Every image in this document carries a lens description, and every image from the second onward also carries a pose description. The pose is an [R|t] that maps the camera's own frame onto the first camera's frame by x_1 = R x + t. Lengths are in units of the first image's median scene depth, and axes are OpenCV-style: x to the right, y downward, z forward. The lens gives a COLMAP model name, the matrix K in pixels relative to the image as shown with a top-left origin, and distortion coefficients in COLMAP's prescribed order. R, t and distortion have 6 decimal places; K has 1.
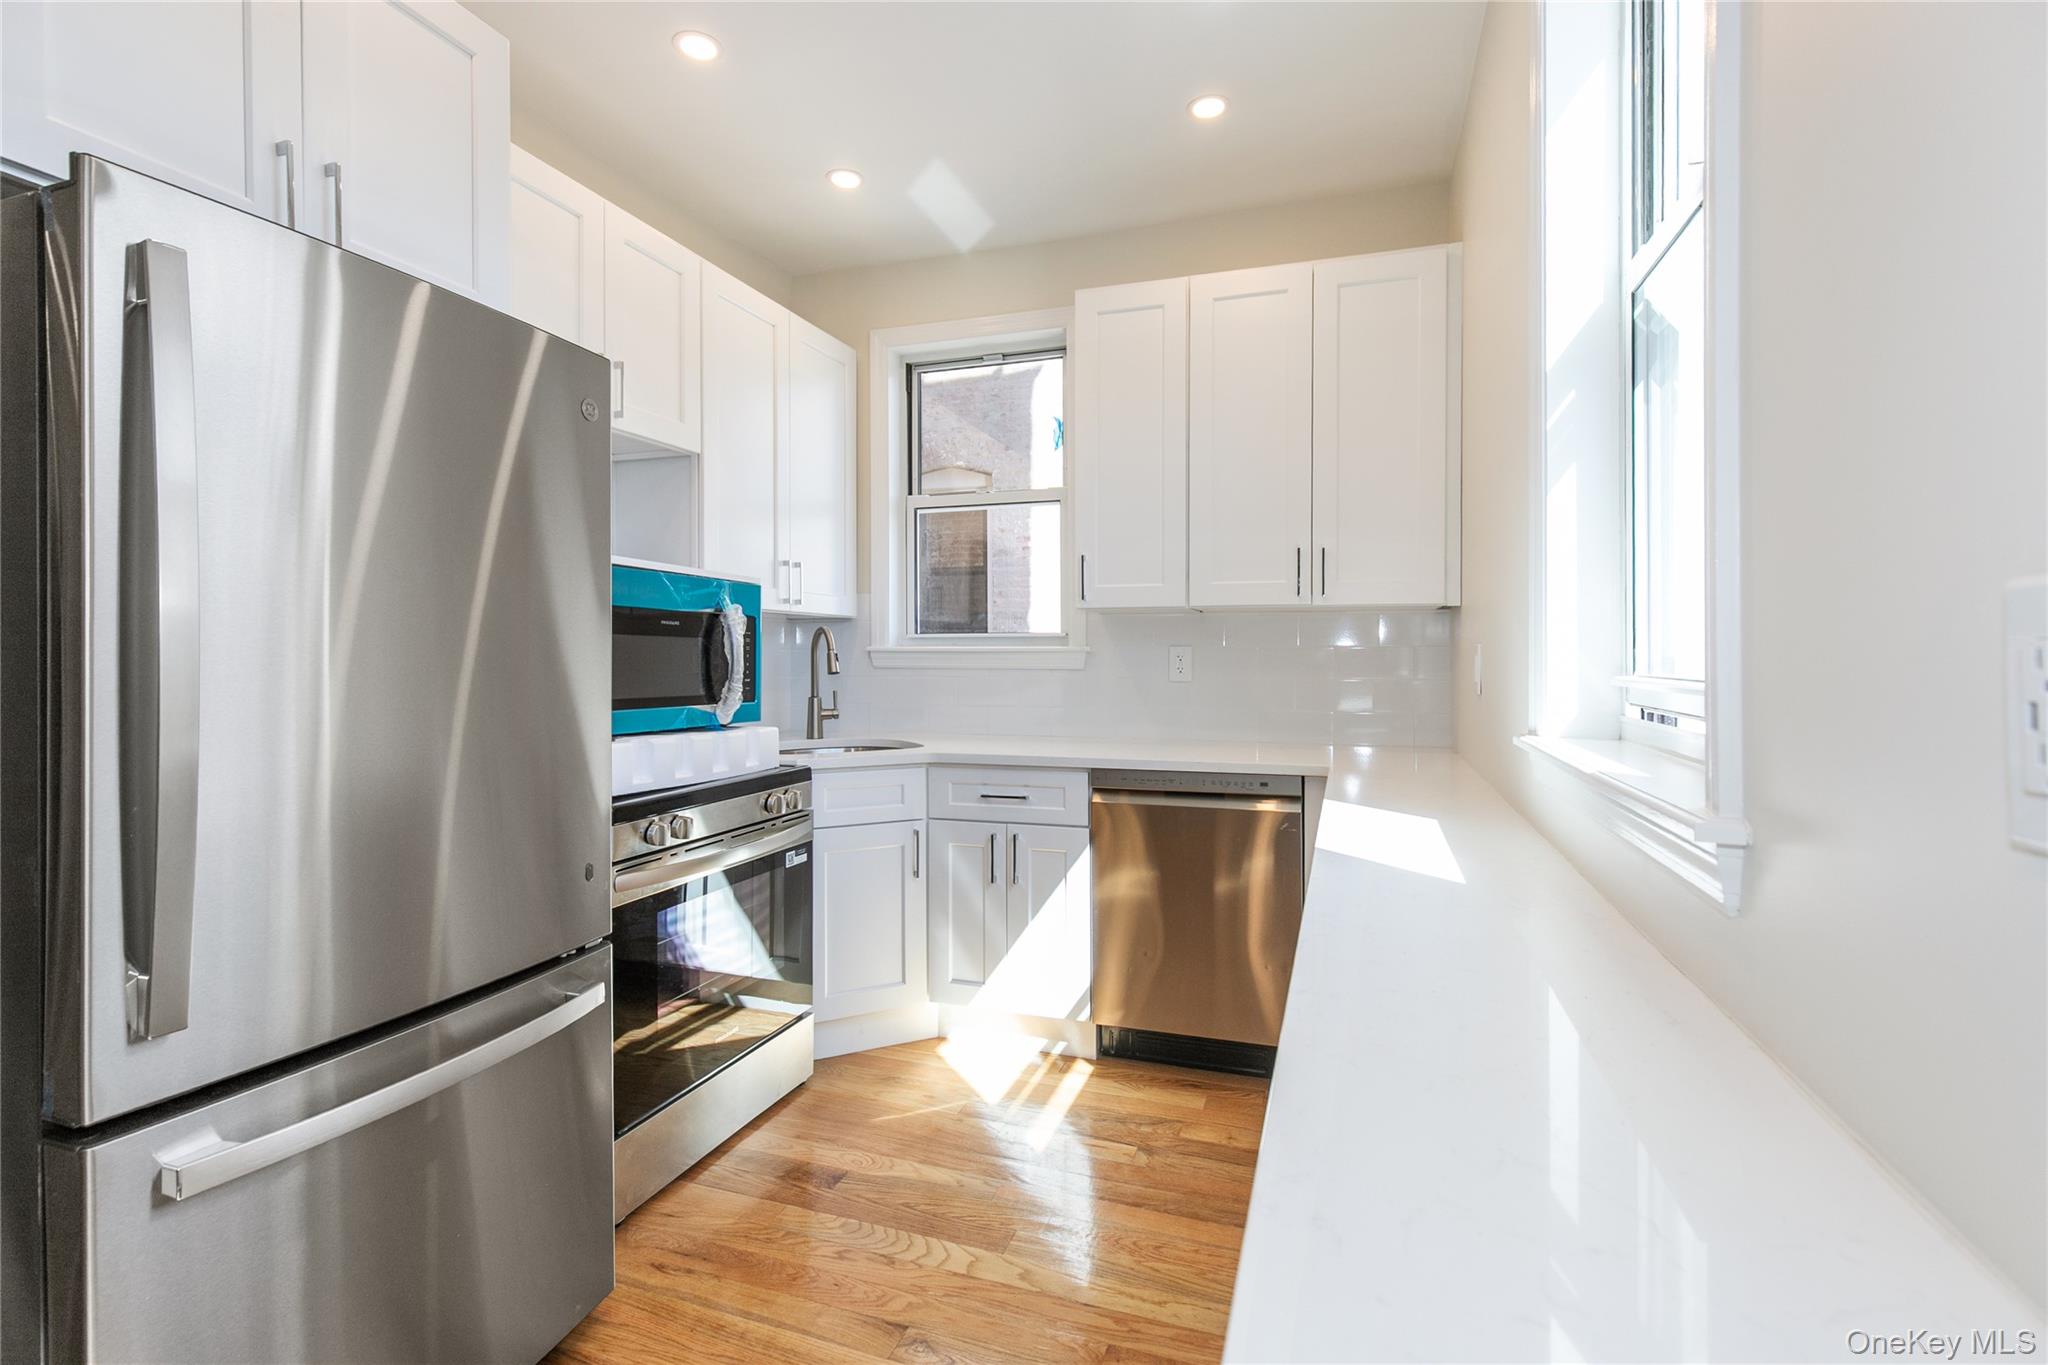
lens RADIAL K [[939.0, 0, 1043.1], [0, 939.0, 642.8], [0, 0, 1]] dist [0.010941, -0.002936]
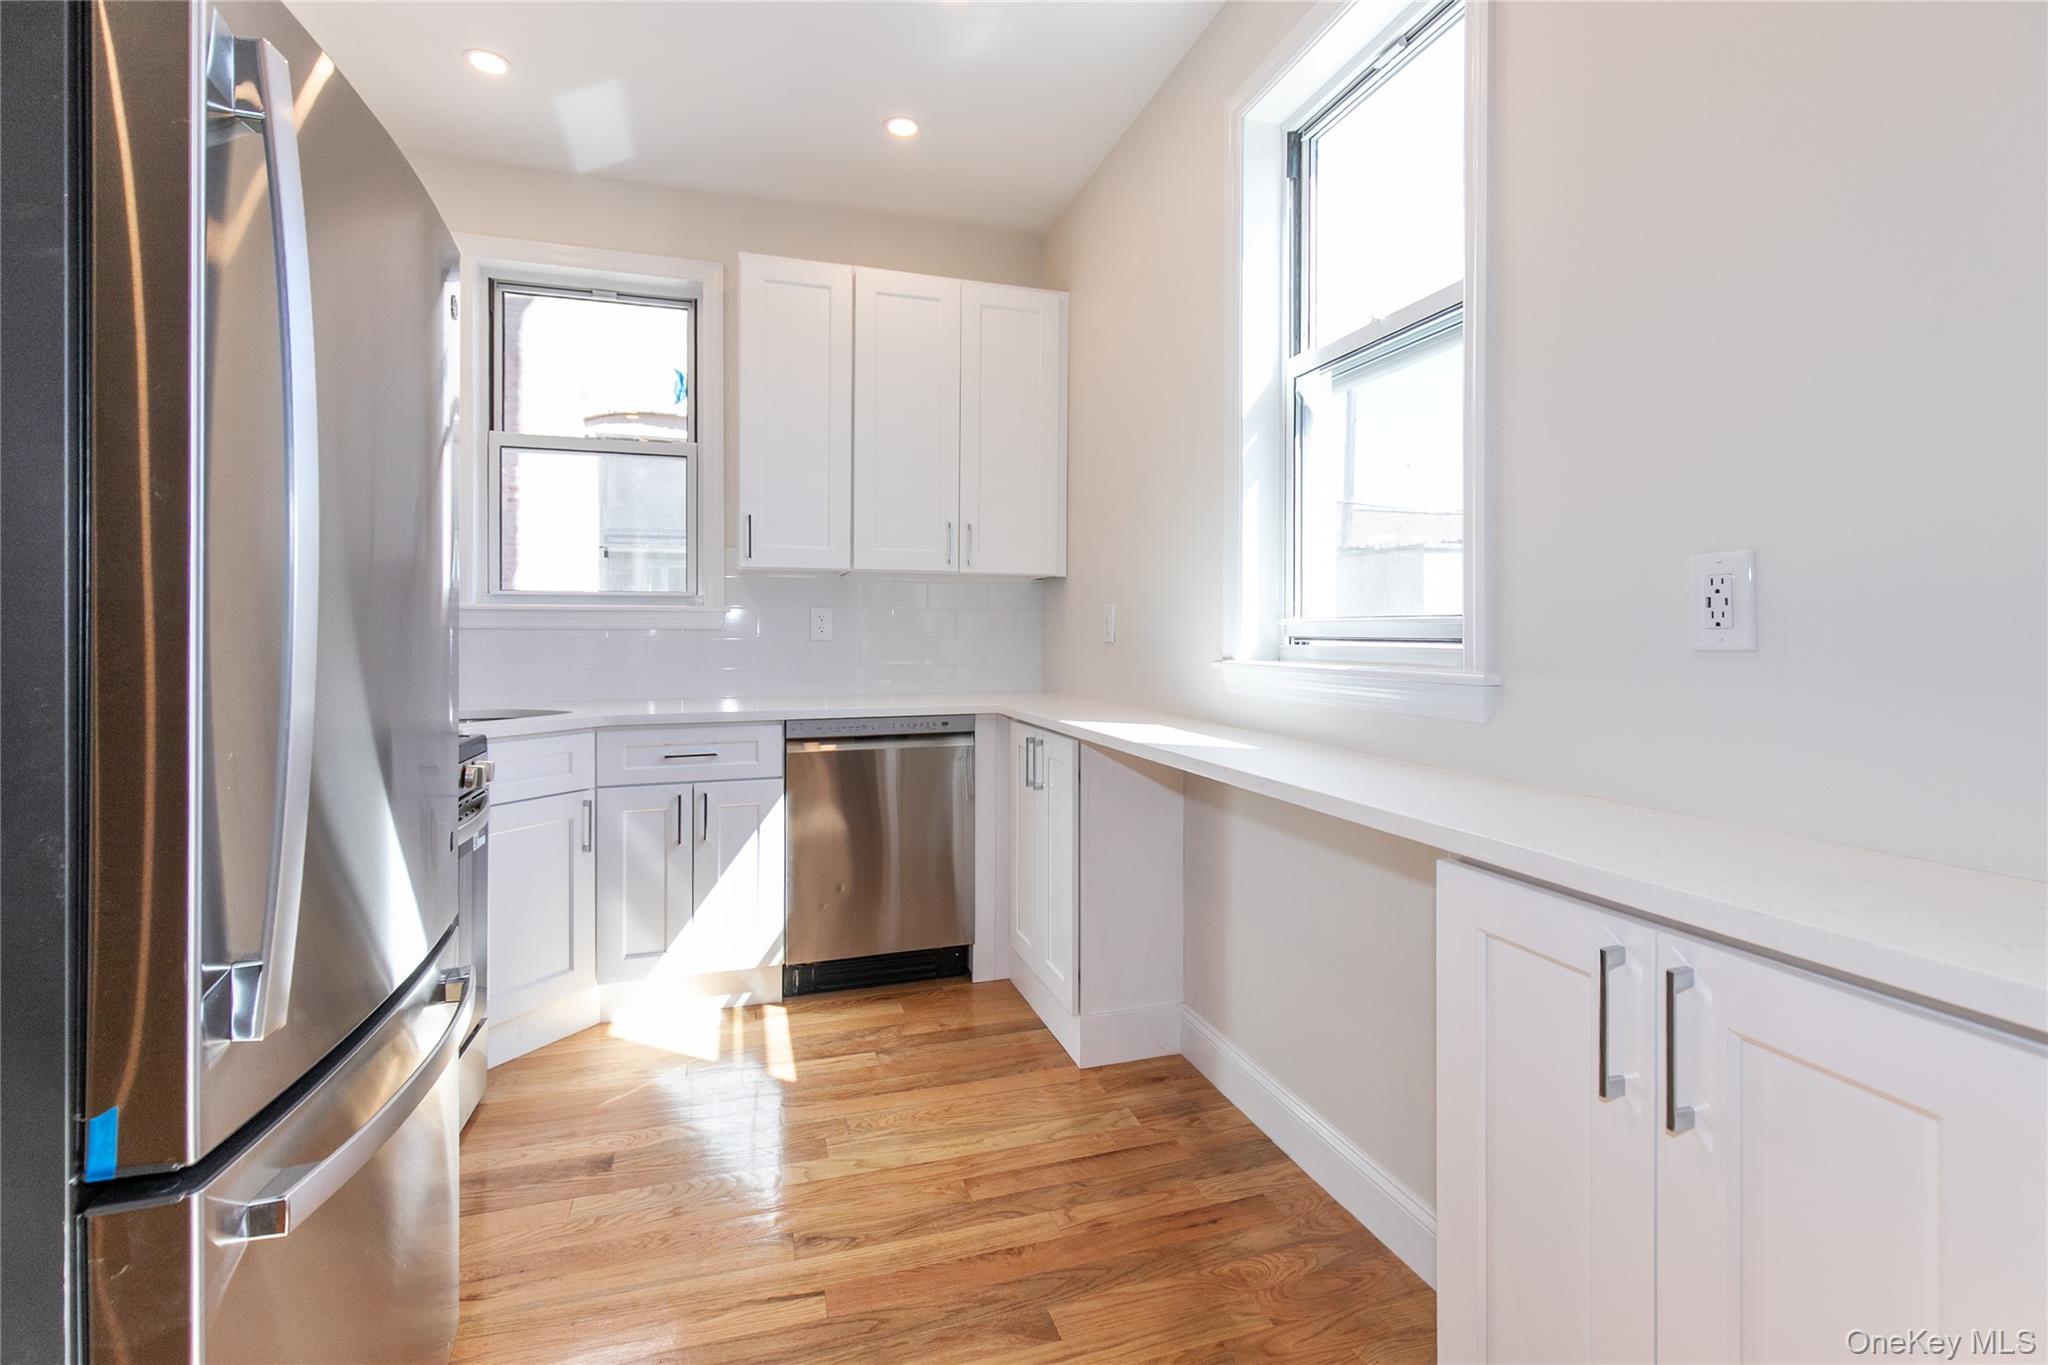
lens RADIAL K [[939.0, 0, 1052.7], [0, 939.0, 623.4], [0, 0, 1]] dist [0.010941, -0.002936]
pose [[0.800248, 0.005268, 0.599645, -0.332540], [-0.005676, 0.999983, -0.001210, 0.025426], [-0.599642, -0.002435, 0.800265, -0.010115]]
